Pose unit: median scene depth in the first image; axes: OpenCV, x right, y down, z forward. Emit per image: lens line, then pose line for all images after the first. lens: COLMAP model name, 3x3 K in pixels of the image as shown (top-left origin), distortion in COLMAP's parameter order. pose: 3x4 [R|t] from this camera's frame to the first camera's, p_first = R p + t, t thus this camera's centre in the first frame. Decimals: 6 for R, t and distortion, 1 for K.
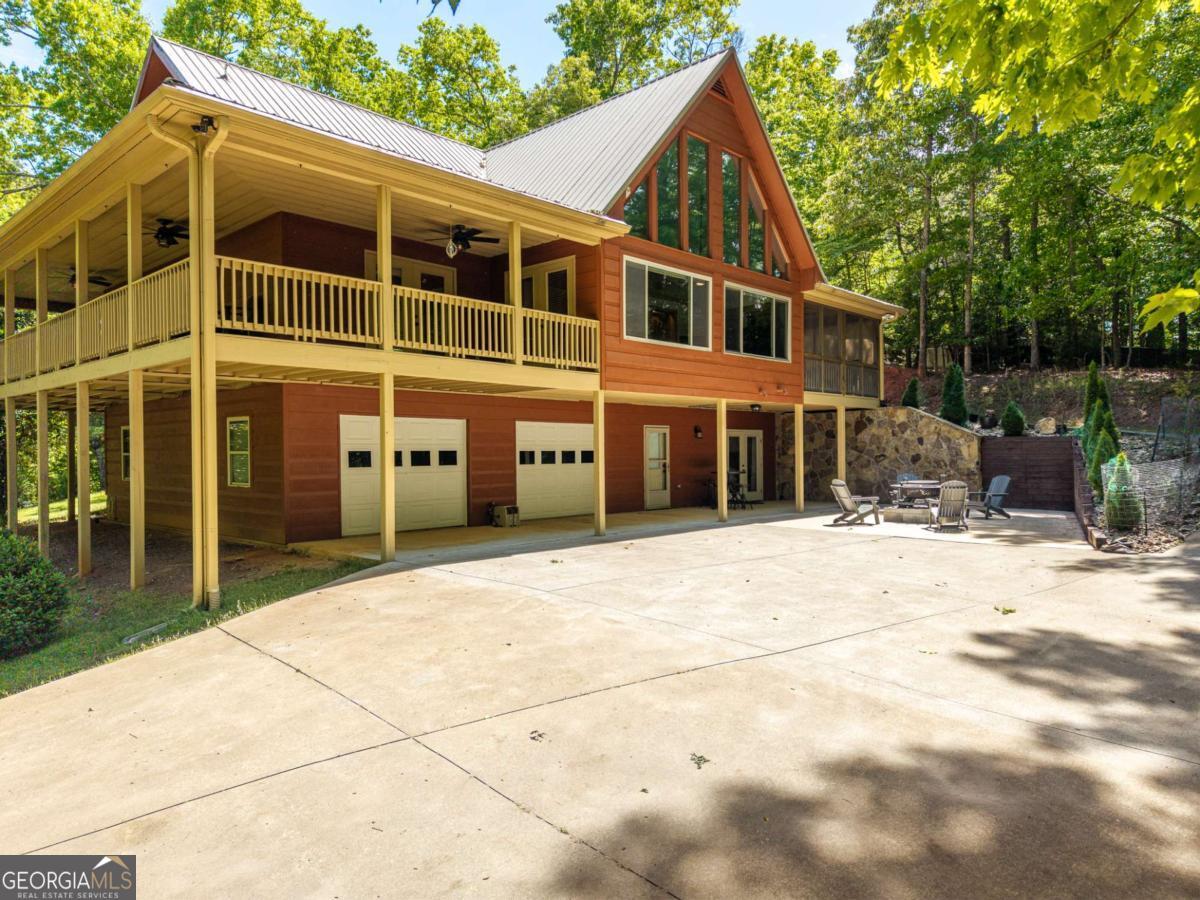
lens RADIAL K [[799.3, 0, 600.5], [0, 799.3, 455.3], [0, 0, 1]] dist [0.030594, -0.034045]
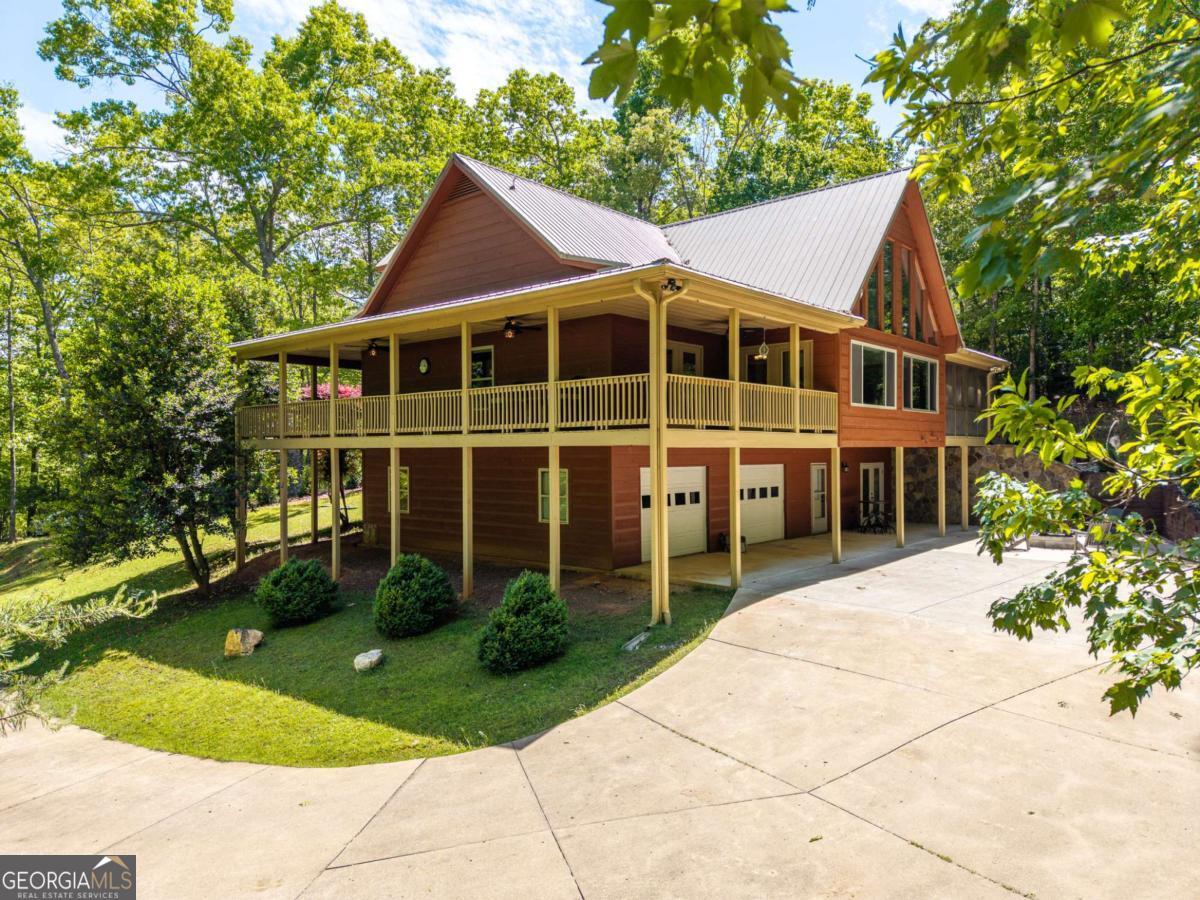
lens RADIAL K [[799.3, 0, 600.5], [0, 799.3, 455.3], [0, 0, 1]] dist [0.030594, -0.034045]
pose [[0.999267, 0.001314, 0.038246, -0.382973], [-0.001334, 0.999999, 0.000503, -0.062523], [-0.038246, -0.000553, 0.999268, -0.231799]]
